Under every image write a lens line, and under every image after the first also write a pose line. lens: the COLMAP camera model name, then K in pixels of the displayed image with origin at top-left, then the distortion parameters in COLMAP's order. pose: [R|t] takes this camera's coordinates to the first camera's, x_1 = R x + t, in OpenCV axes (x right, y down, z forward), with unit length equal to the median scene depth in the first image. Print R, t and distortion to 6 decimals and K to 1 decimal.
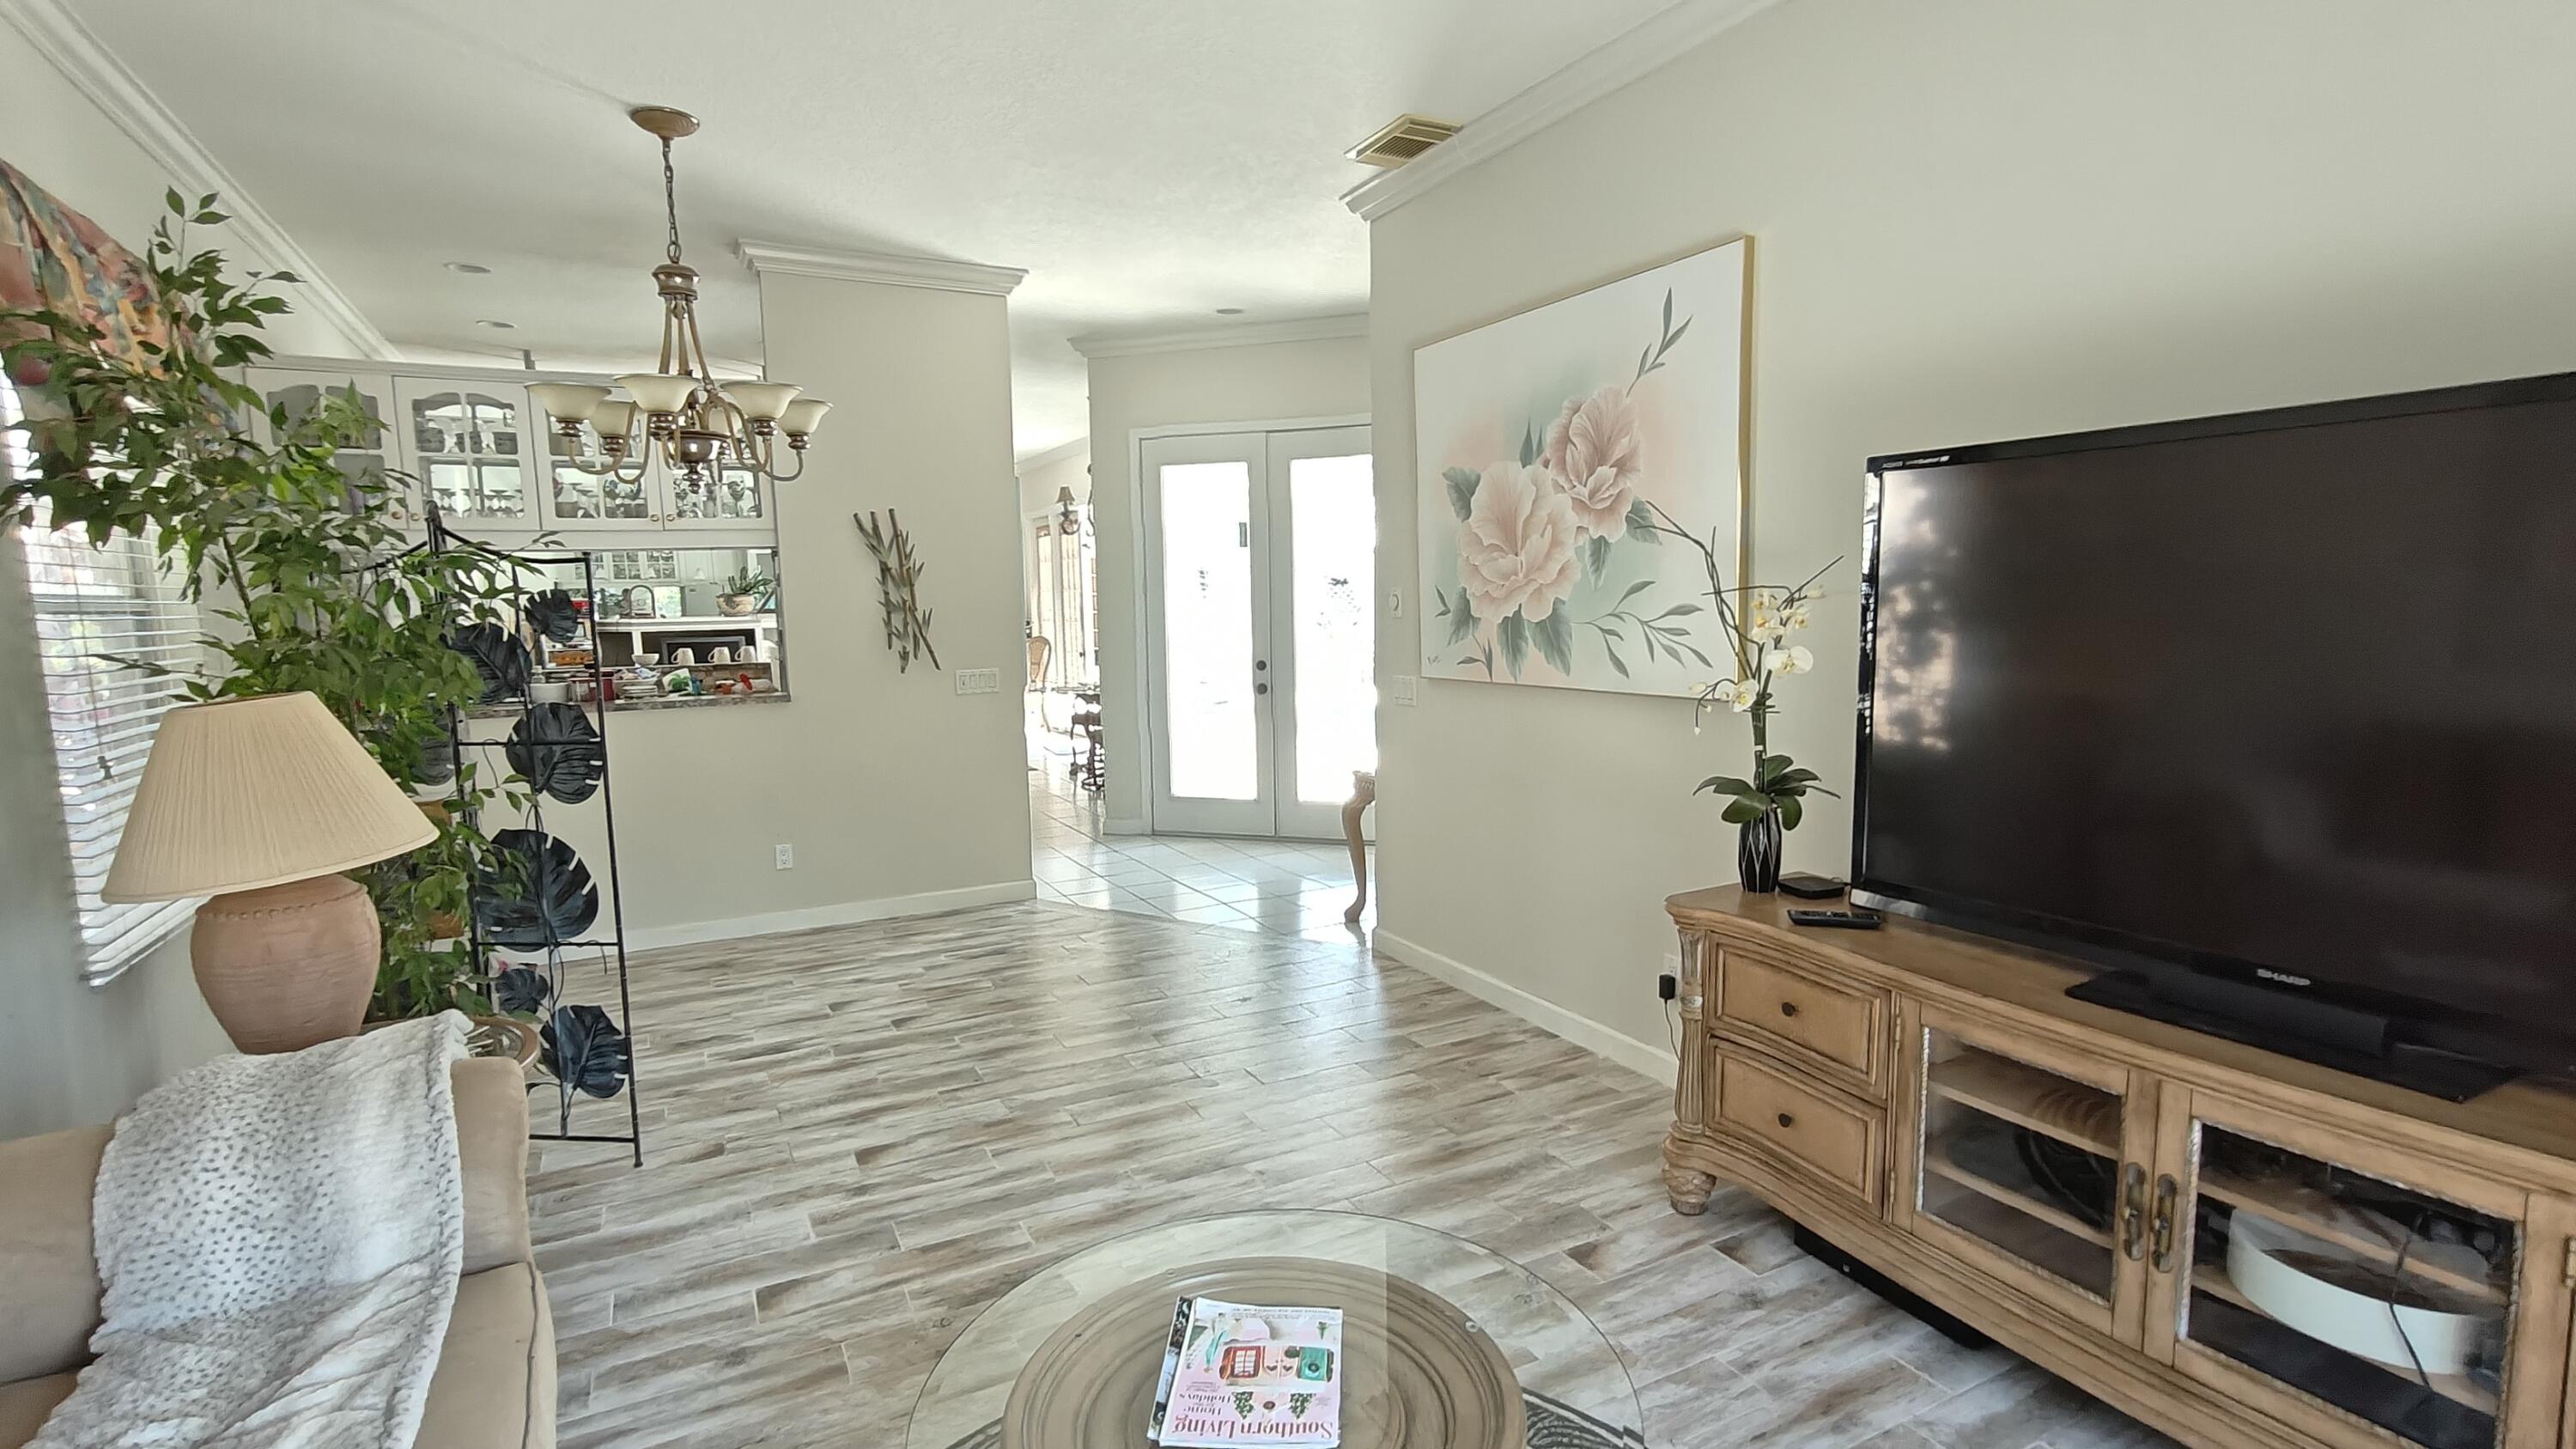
lens RADIAL K [[1218.3, 0, 1284.2], [0, 1218.3, 739.6], [0, 0, 1]] dist [0.002058, 0.000505]
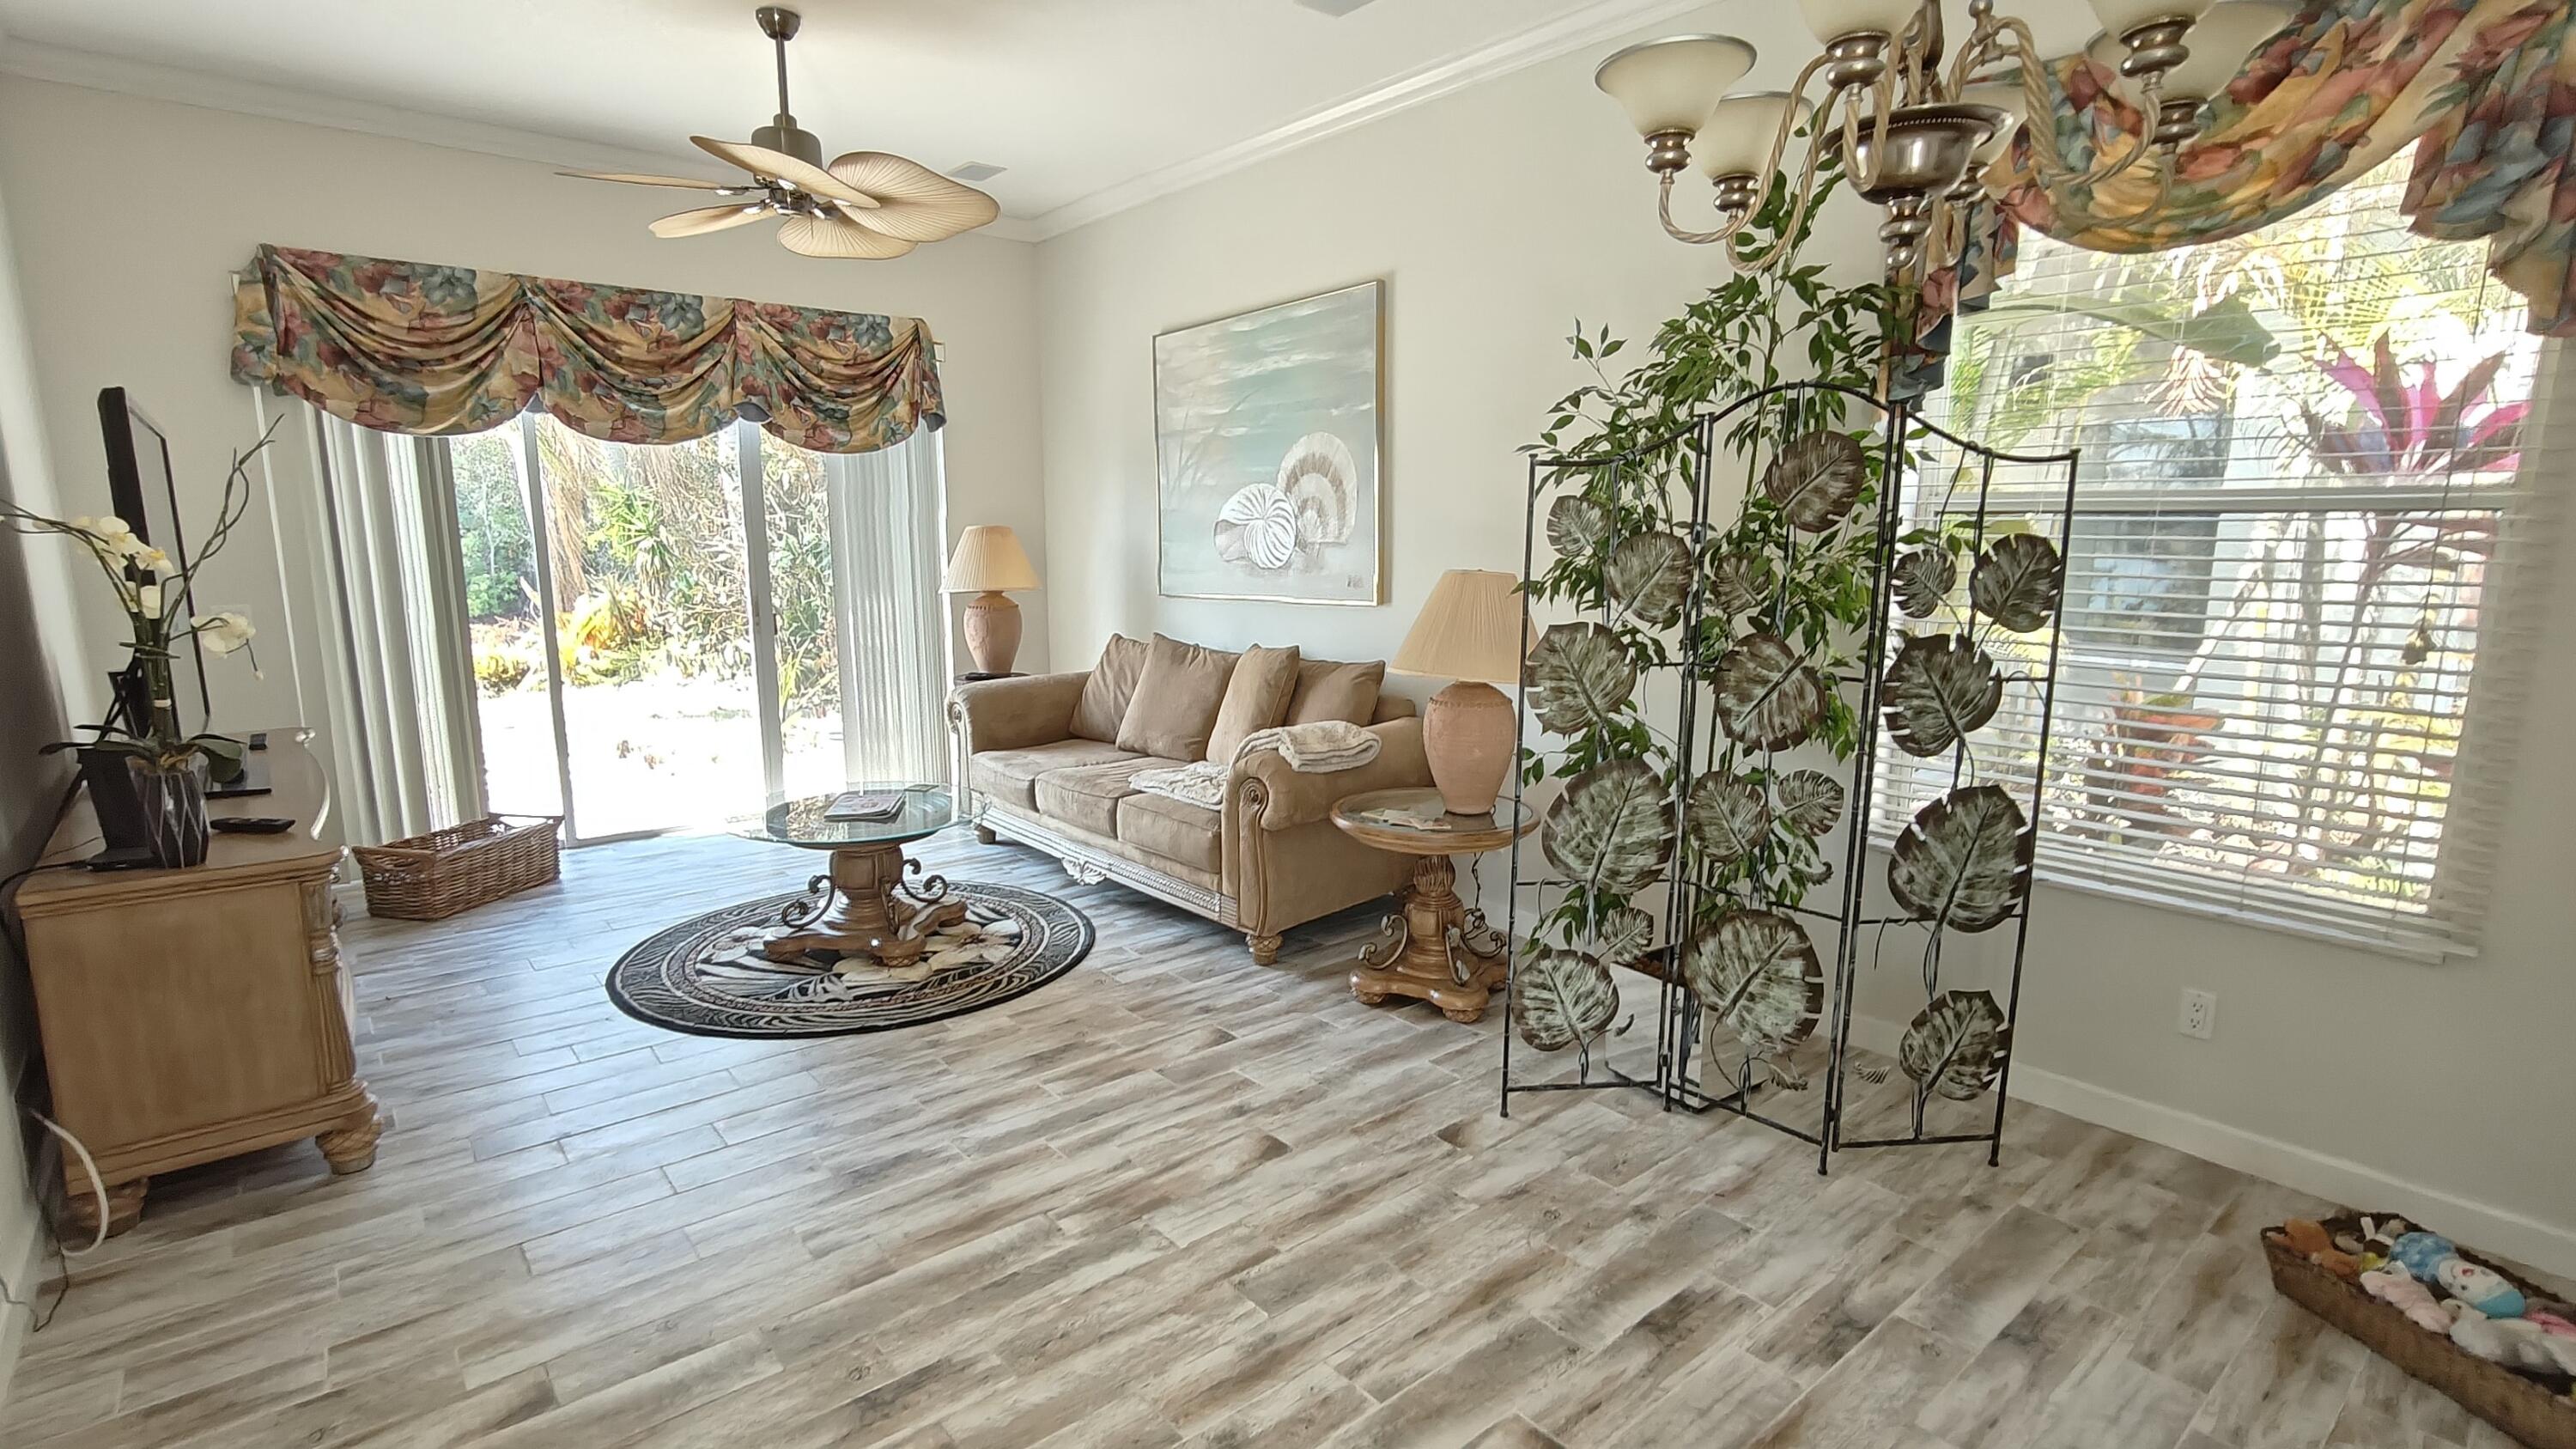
lens RADIAL K [[1201.0, 0, 1284.0], [0, 1201.0, 743.0], [0, 0, 1]] dist [0.002210, 0.001227]
pose [[-0.976725, 0.054682, -0.207409, -0.155103], [-0.010103, 0.954157, 0.299135, -0.170394], [0.214258, 0.294268, -0.931397, 1.460104]]
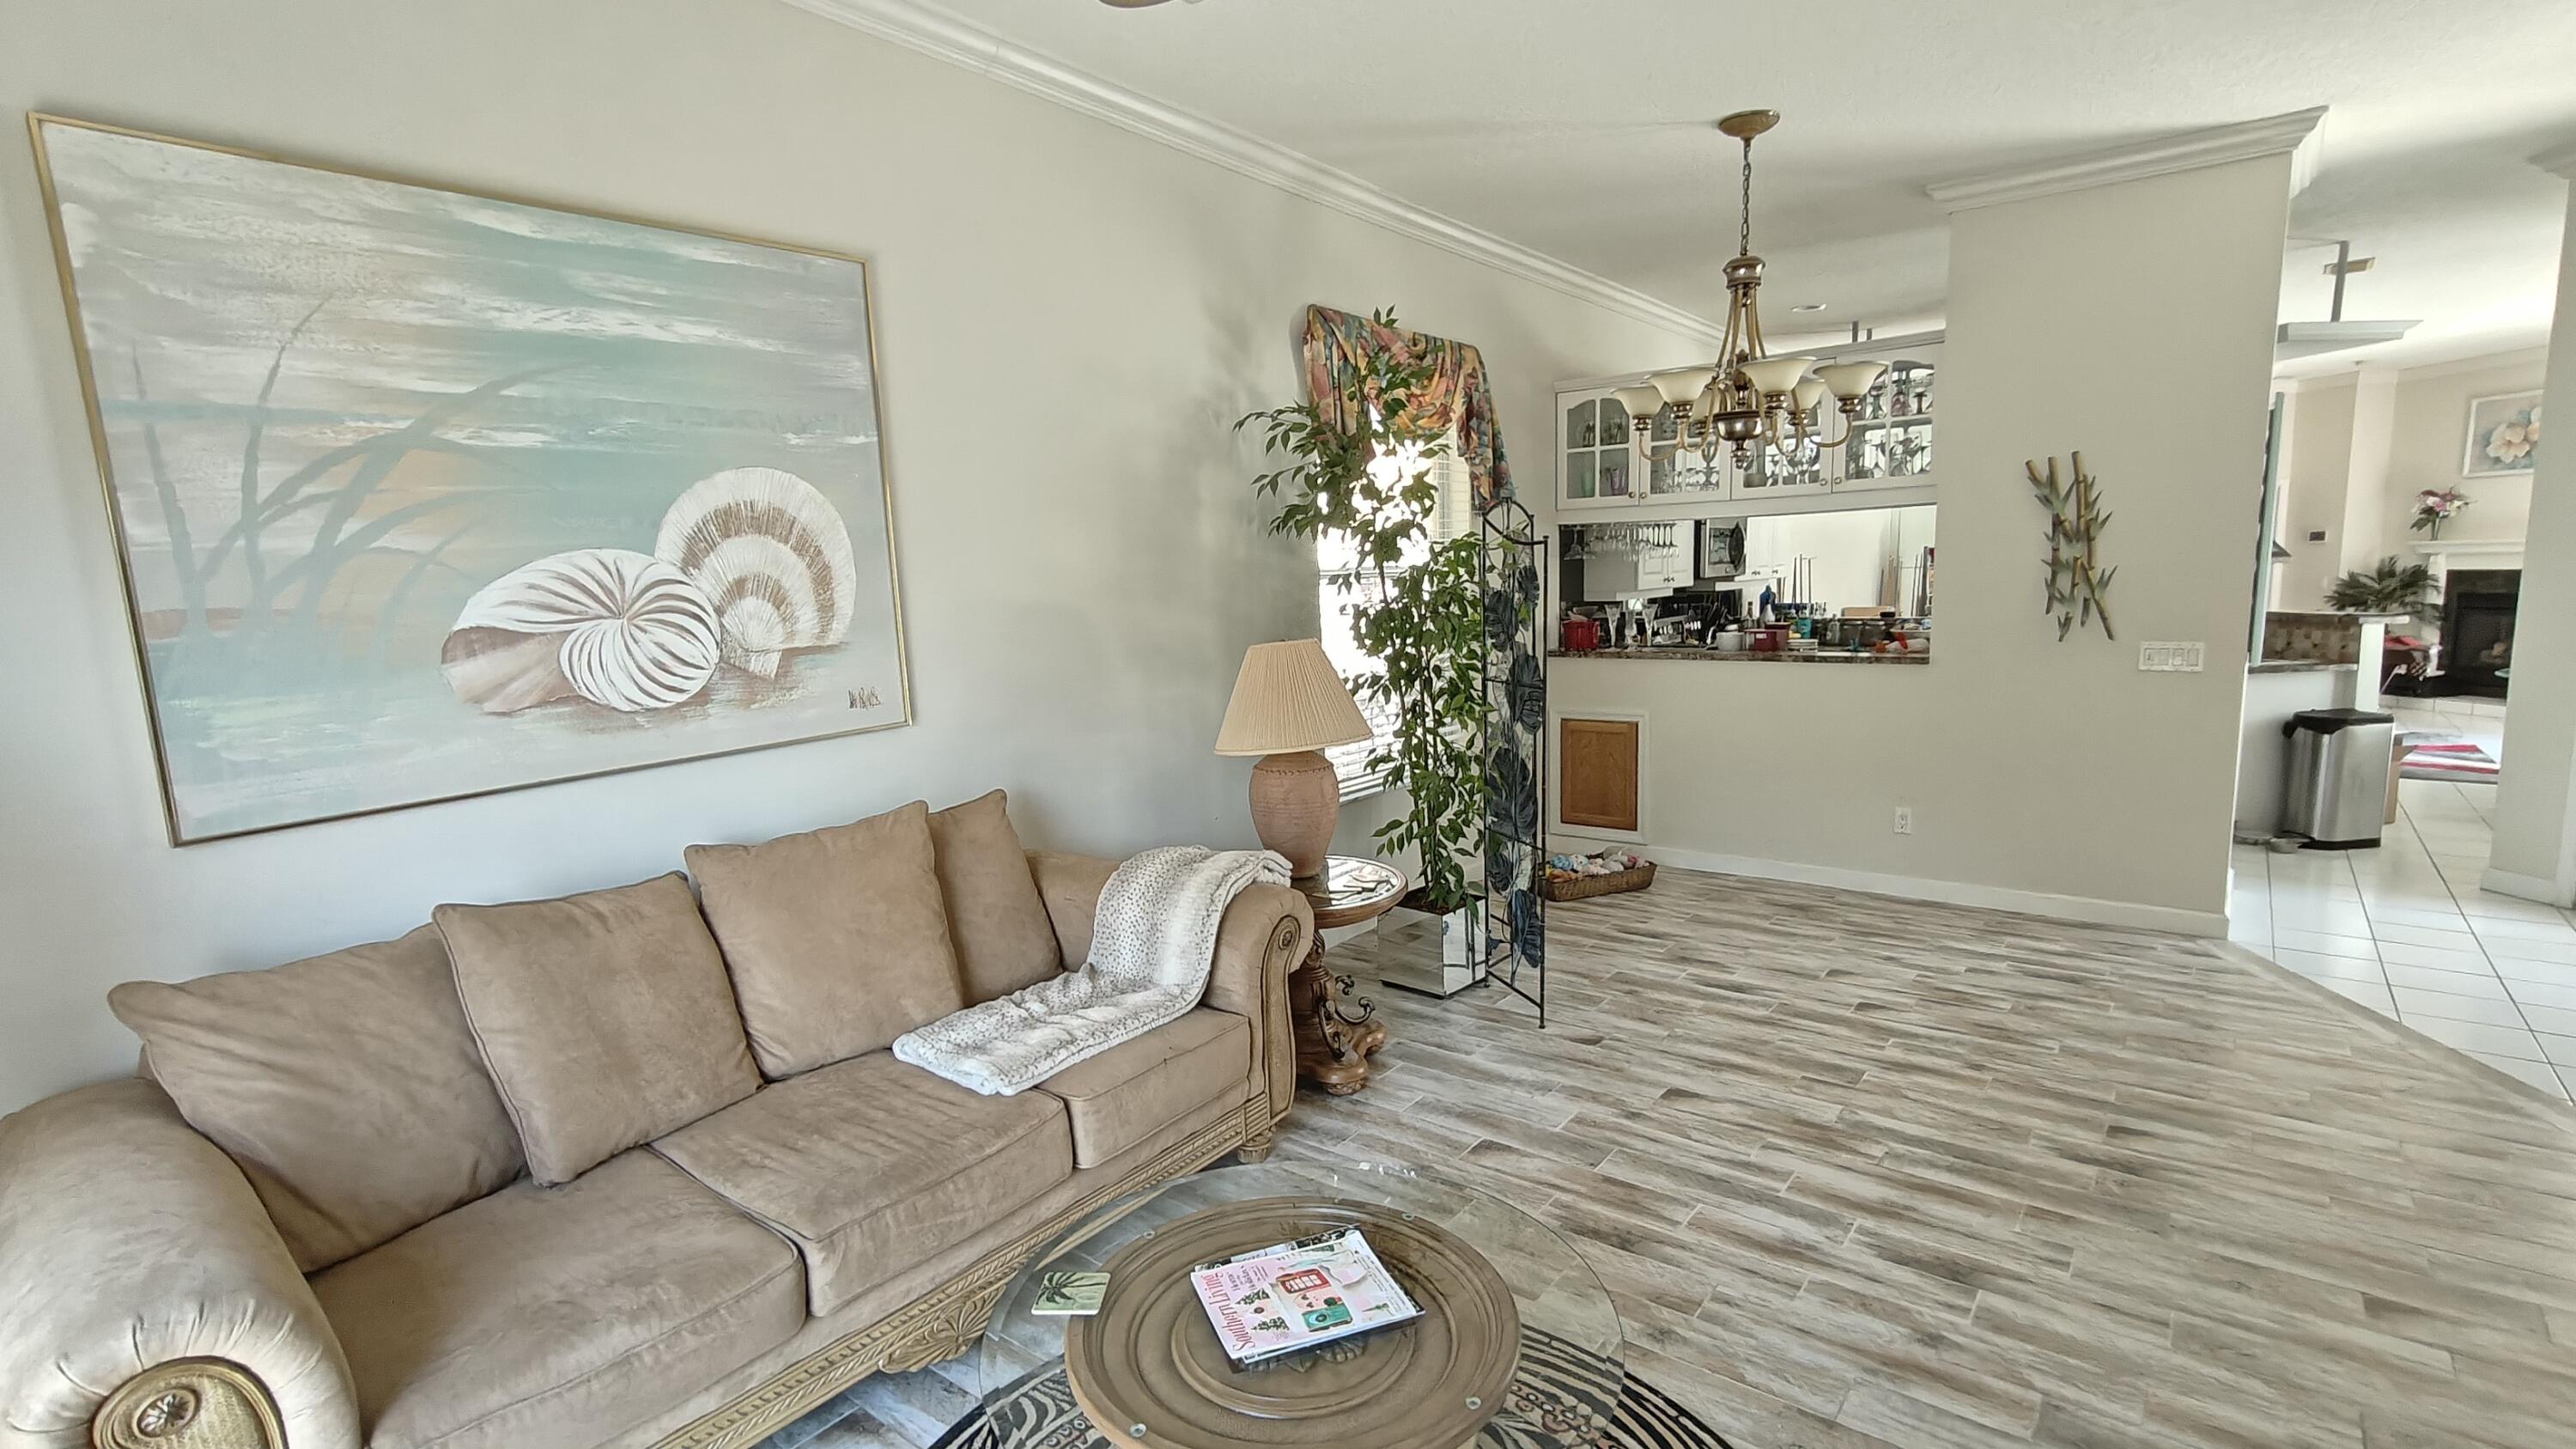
lens RADIAL K [[1201.0, 0, 1284.0], [0, 1201.0, 743.0], [0, 0, 1]] dist [0.002210, 0.001227]
pose [[0.402874, 0.136745, -0.904982, 0.366570], [-0.085056, 0.990091, 0.111740, -0.046060], [0.911295, 0.031957, 0.410513, 0.203252]]
